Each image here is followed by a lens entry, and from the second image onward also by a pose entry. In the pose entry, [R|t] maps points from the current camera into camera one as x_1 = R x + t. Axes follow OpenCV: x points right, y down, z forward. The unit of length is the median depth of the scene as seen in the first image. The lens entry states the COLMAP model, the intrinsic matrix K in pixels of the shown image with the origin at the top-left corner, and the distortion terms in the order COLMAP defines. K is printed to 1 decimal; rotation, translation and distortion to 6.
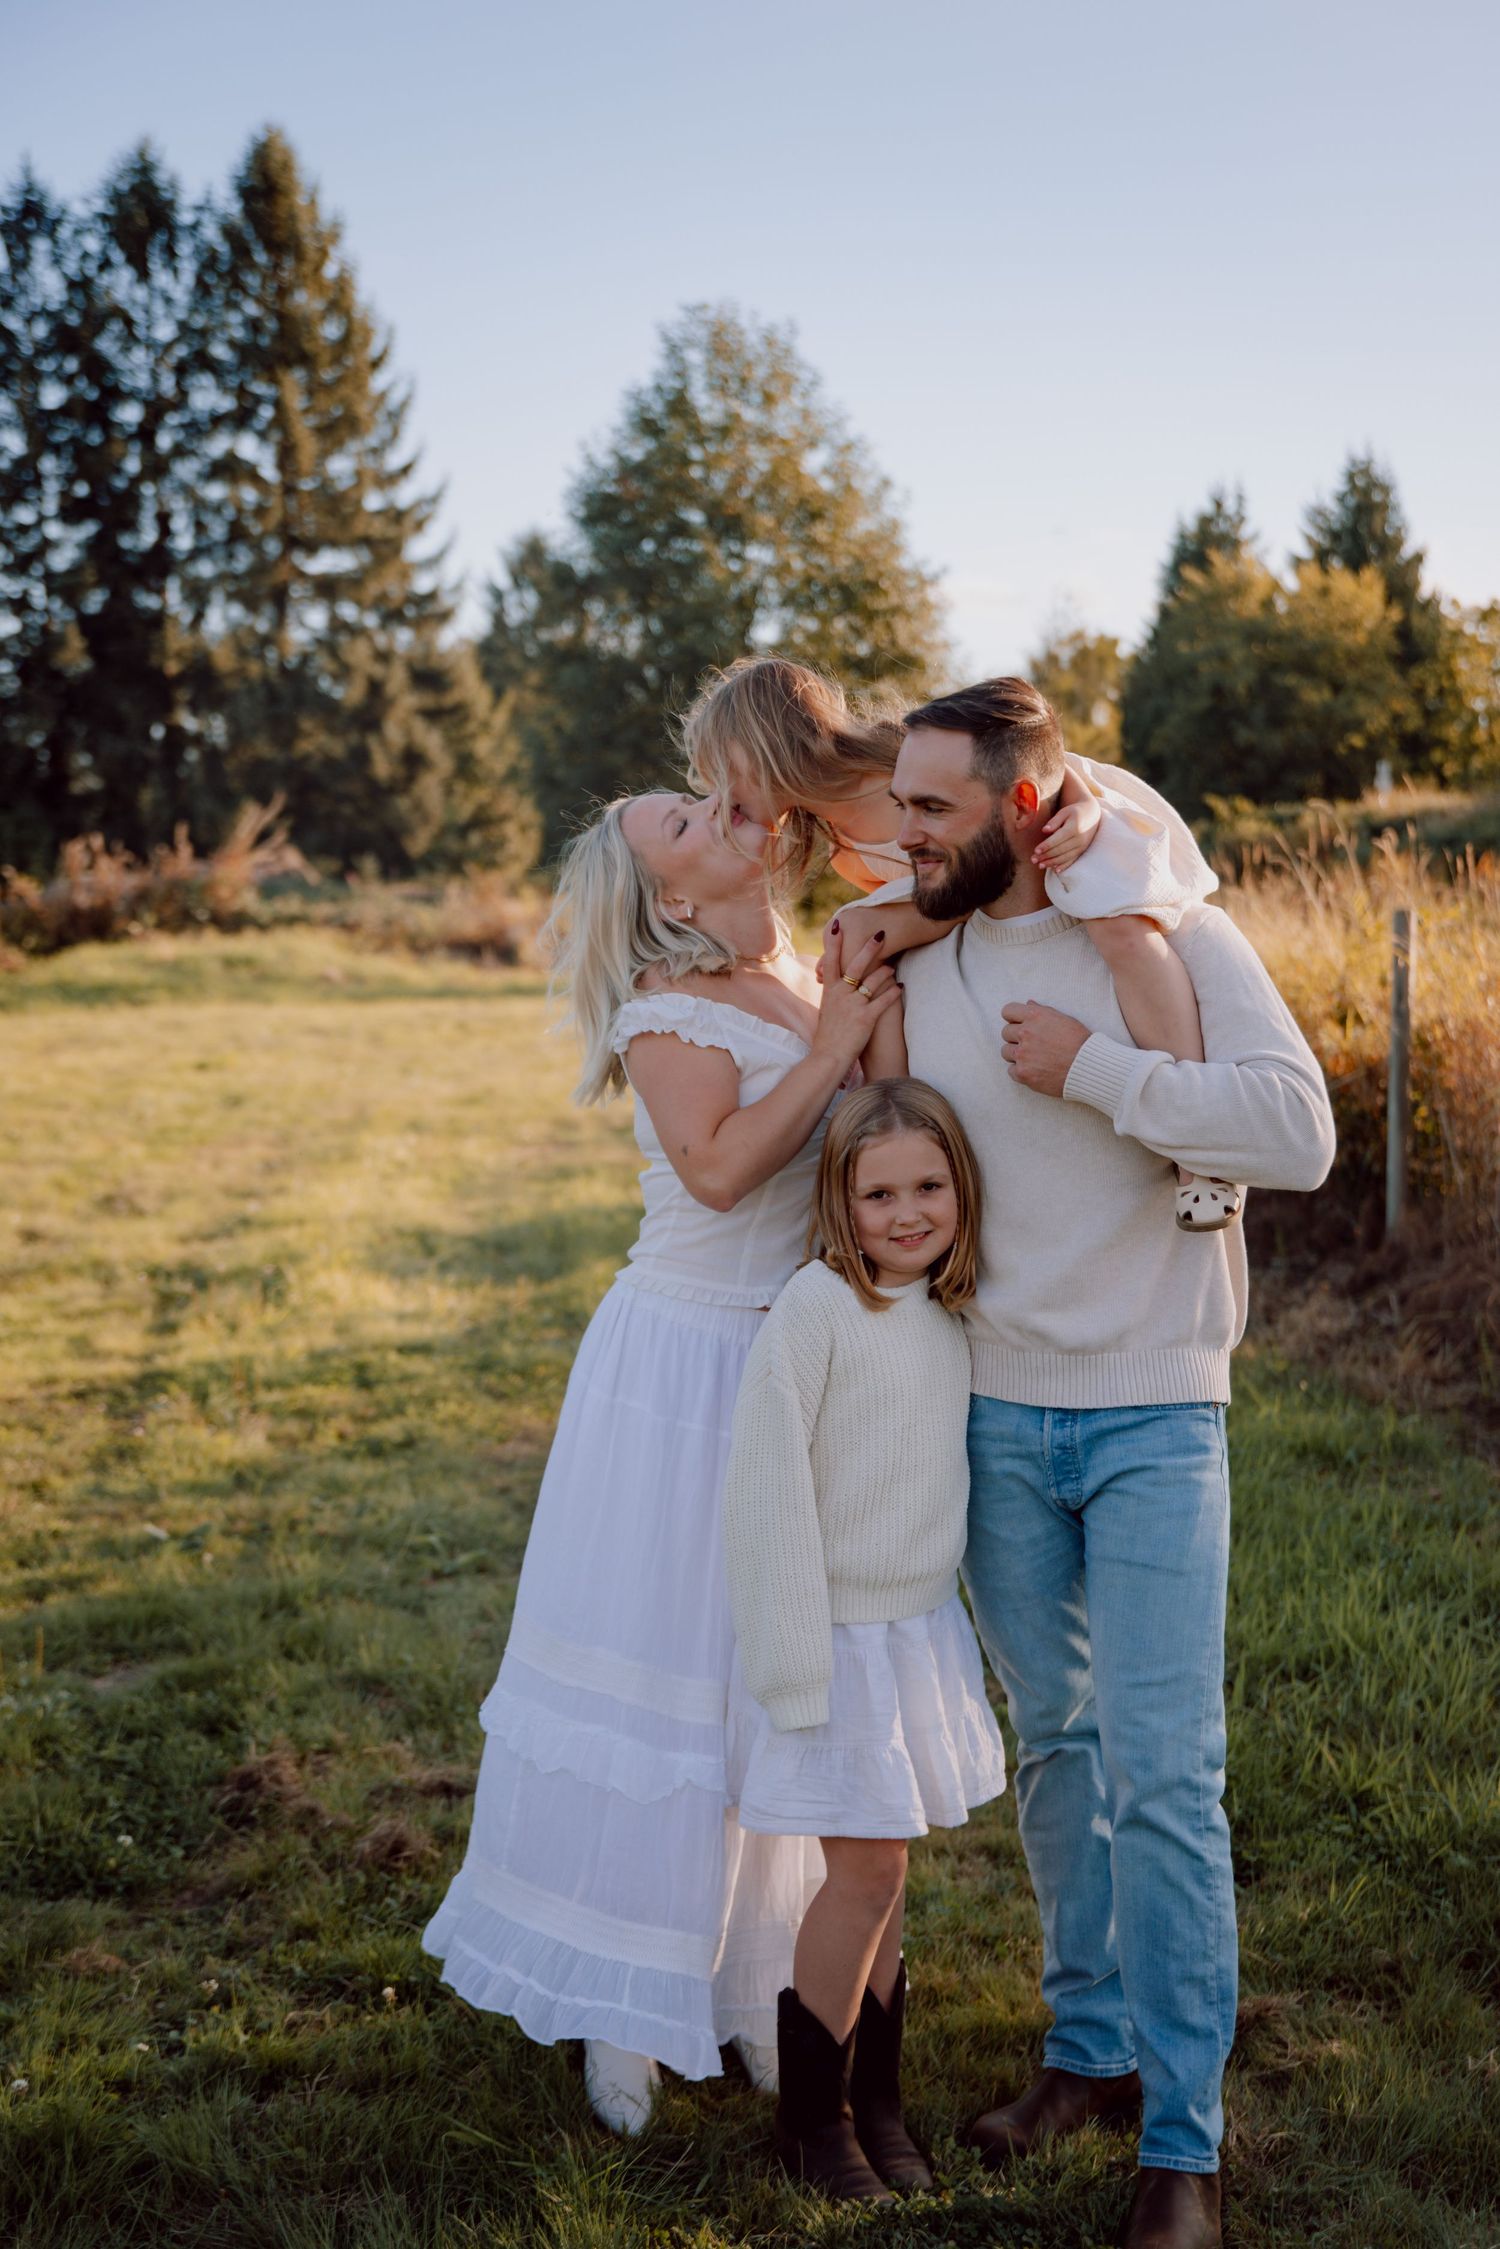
lens RADIAL K [[2938.3, 0, 750.1], [0, 2938.3, 1127.0], [0, 0, 1]] dist [0.011468, 0.000000]
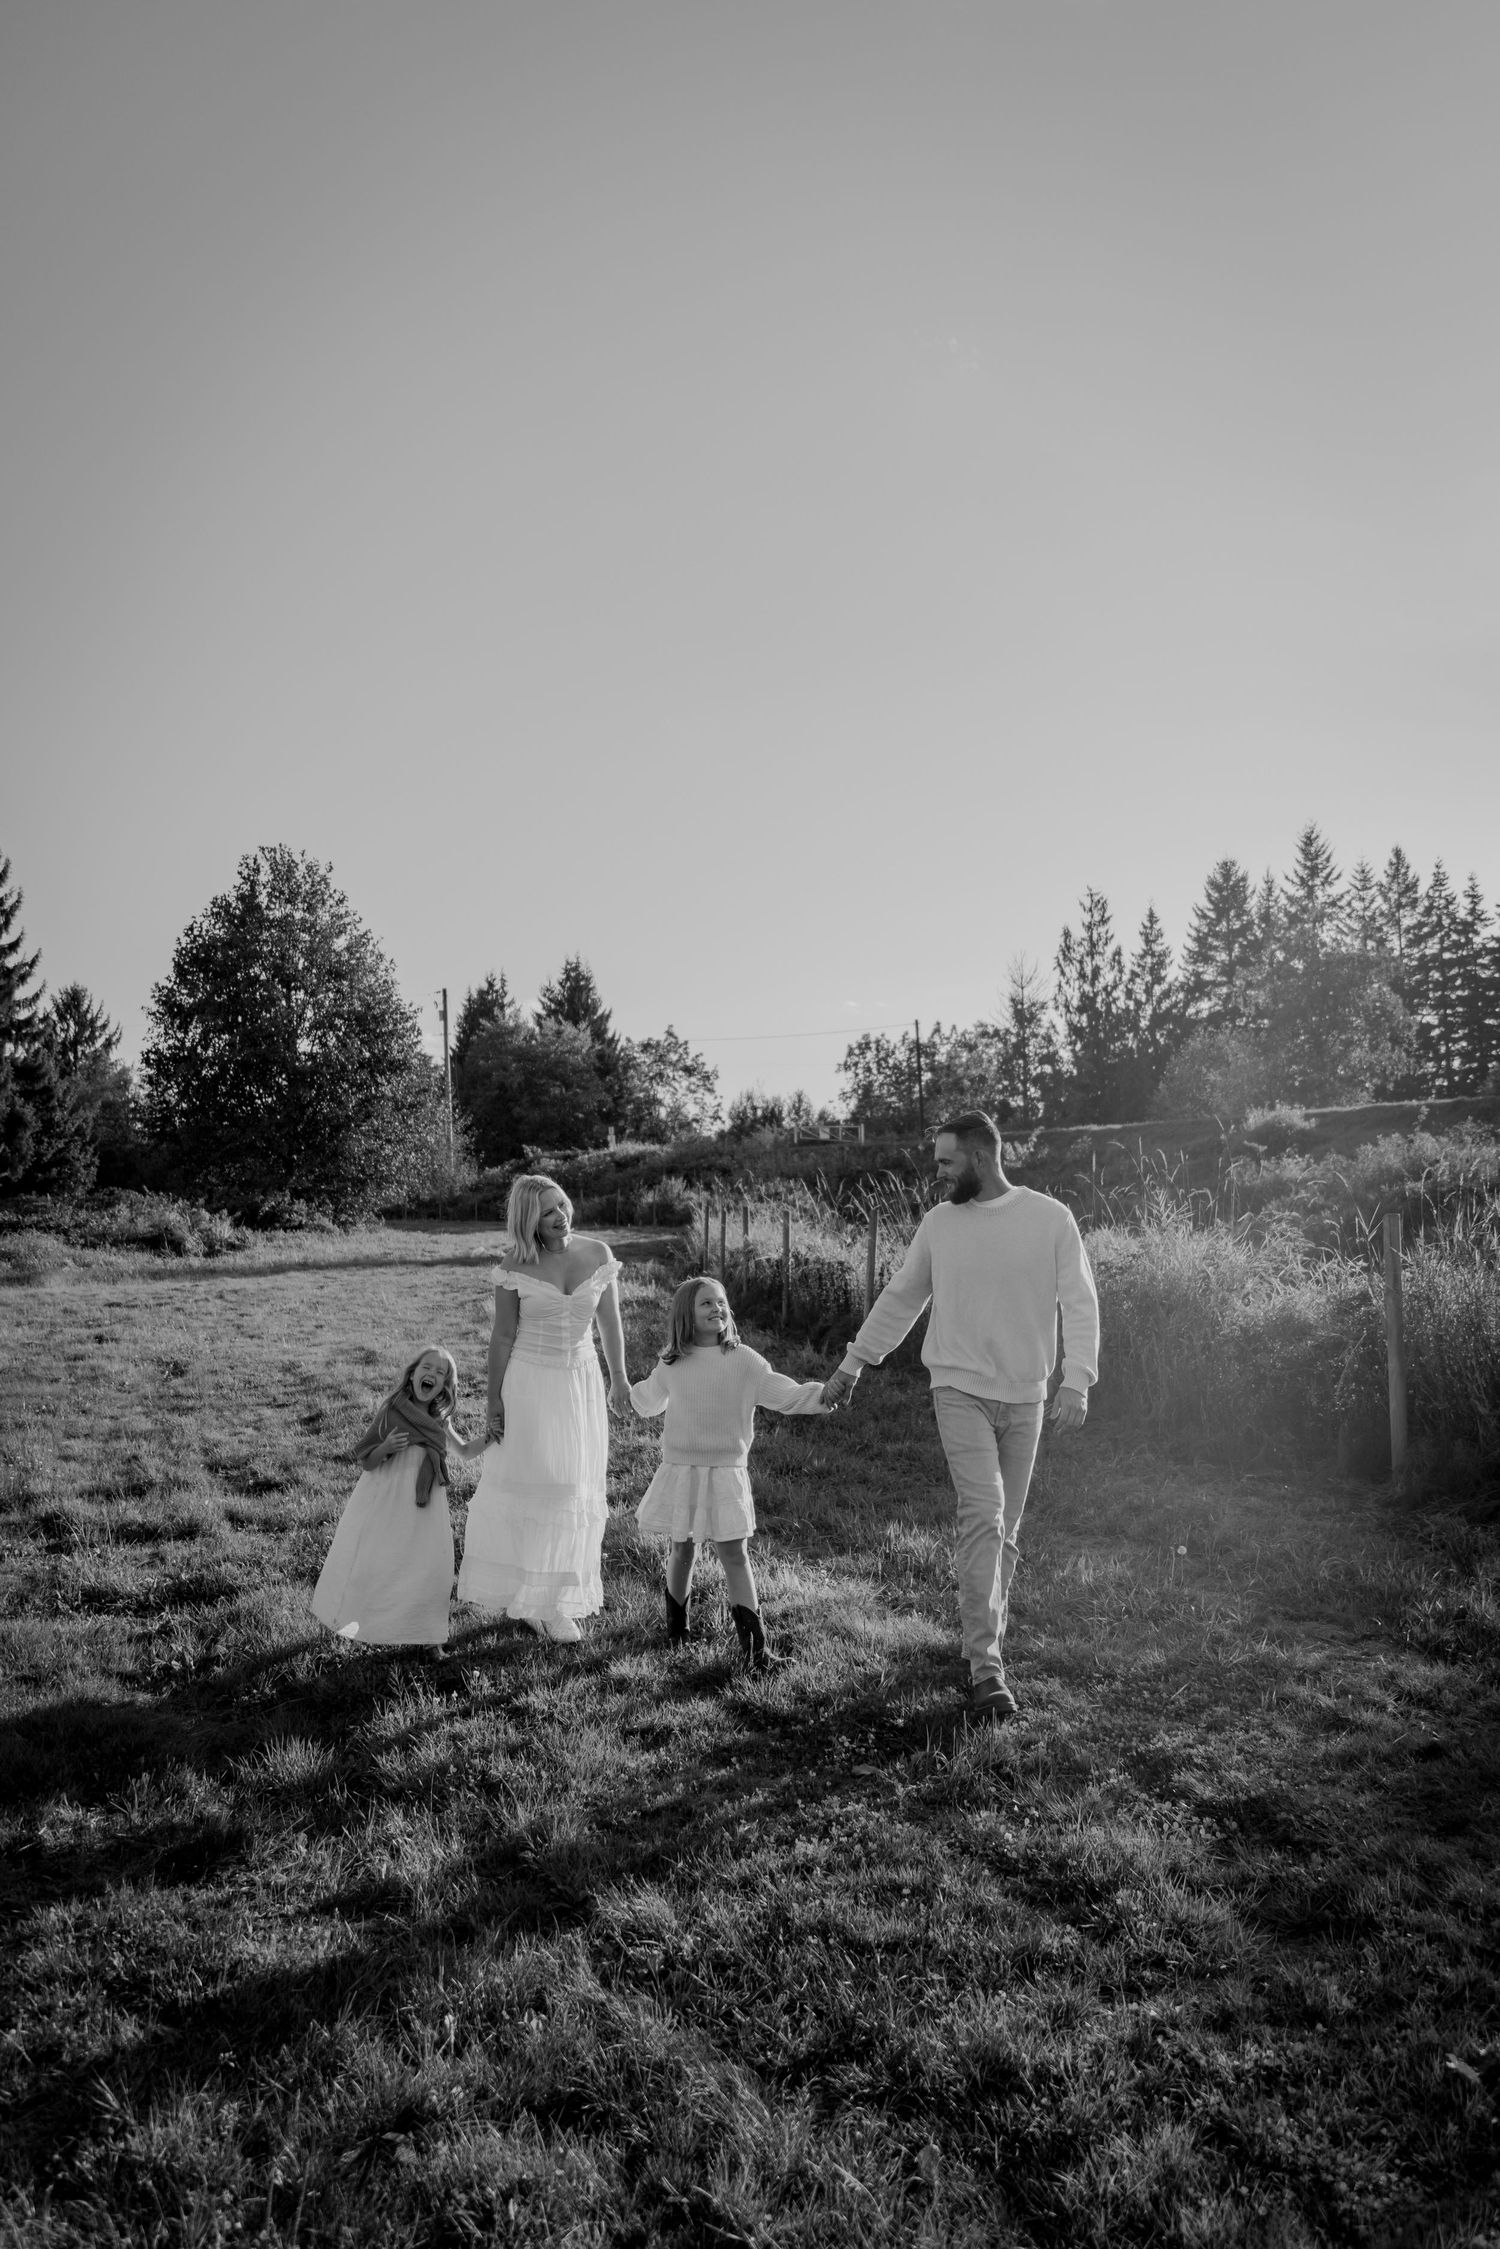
lens RADIAL K [[1624.8, 0, 750.2], [0, 1624.8, 1123.8], [0, 0, 1]] dist [-0.007909, -0.001408]
pose [[0.942170, 0.005087, 0.335096, -0.028235], [0.036995, 0.992195, -0.119081, -0.003554], [-0.333086, 0.124591, 0.934629, 0.035475]]
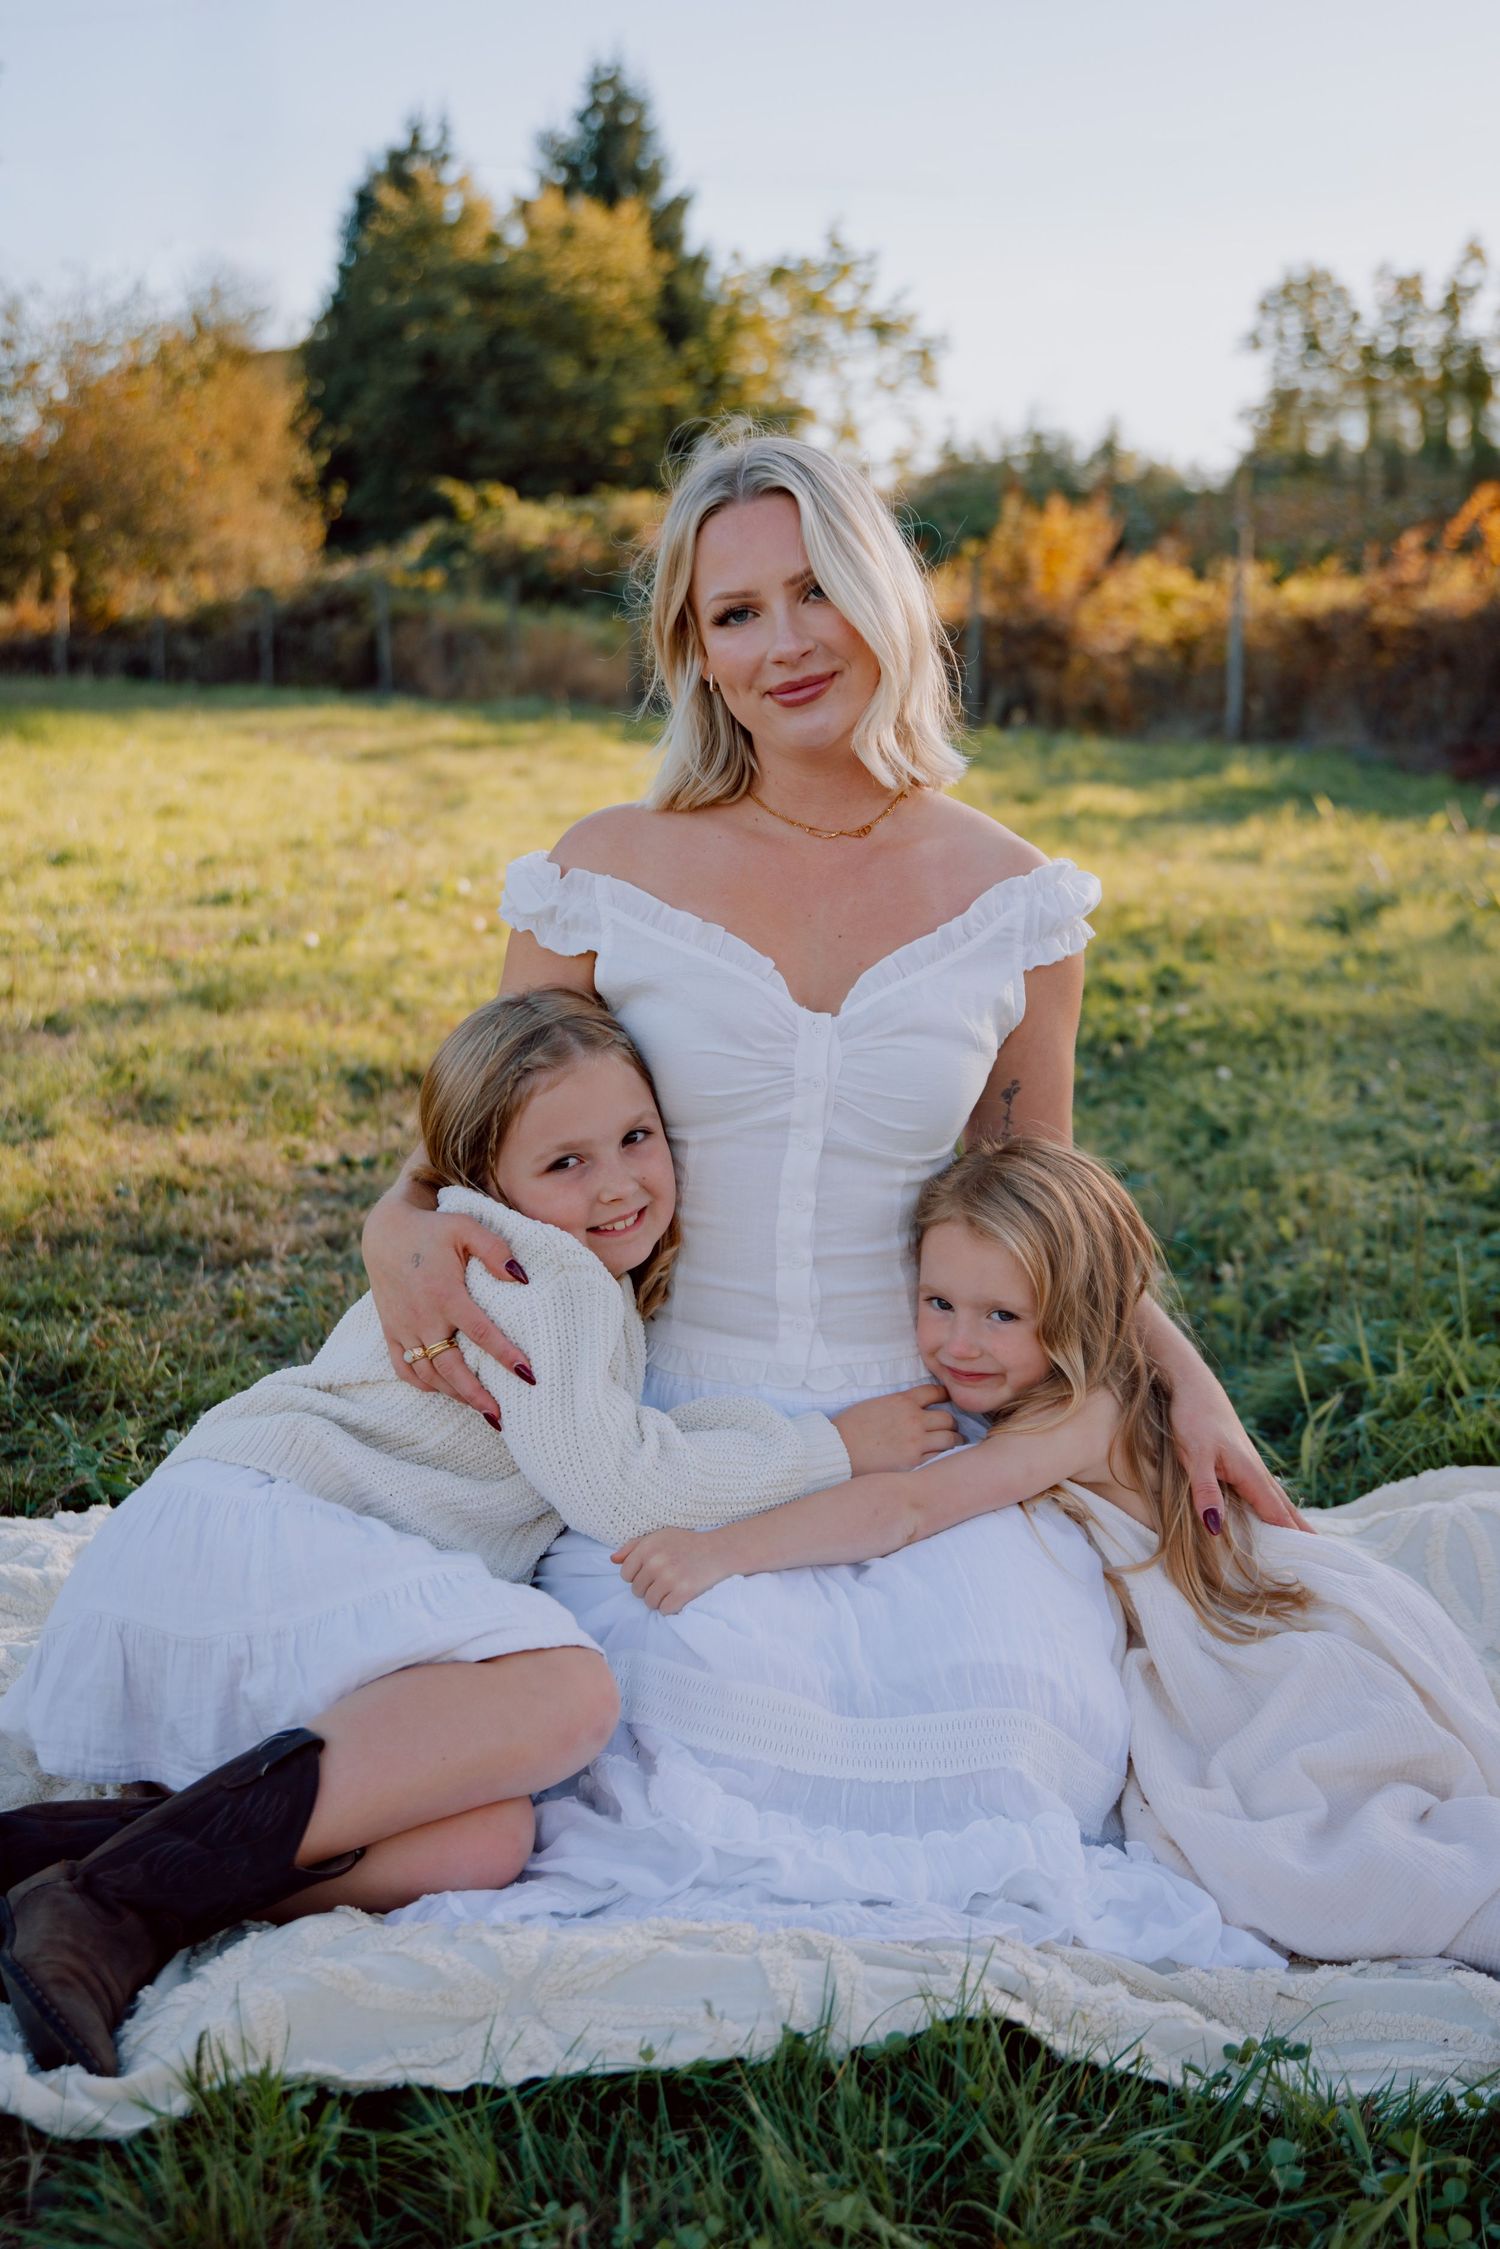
lens RADIAL K [[2822.1, 0, 743.6], [0, 2822.1, 1128.3], [0, 0, 1]] dist [-0.011460, 0.000000]
pose [[0.959862, -0.030412, 0.278819, 0.032472], [0.005120, 0.995838, 0.090995, -0.021181], [-0.280426, -0.085915, 0.956023, 0.289843]]
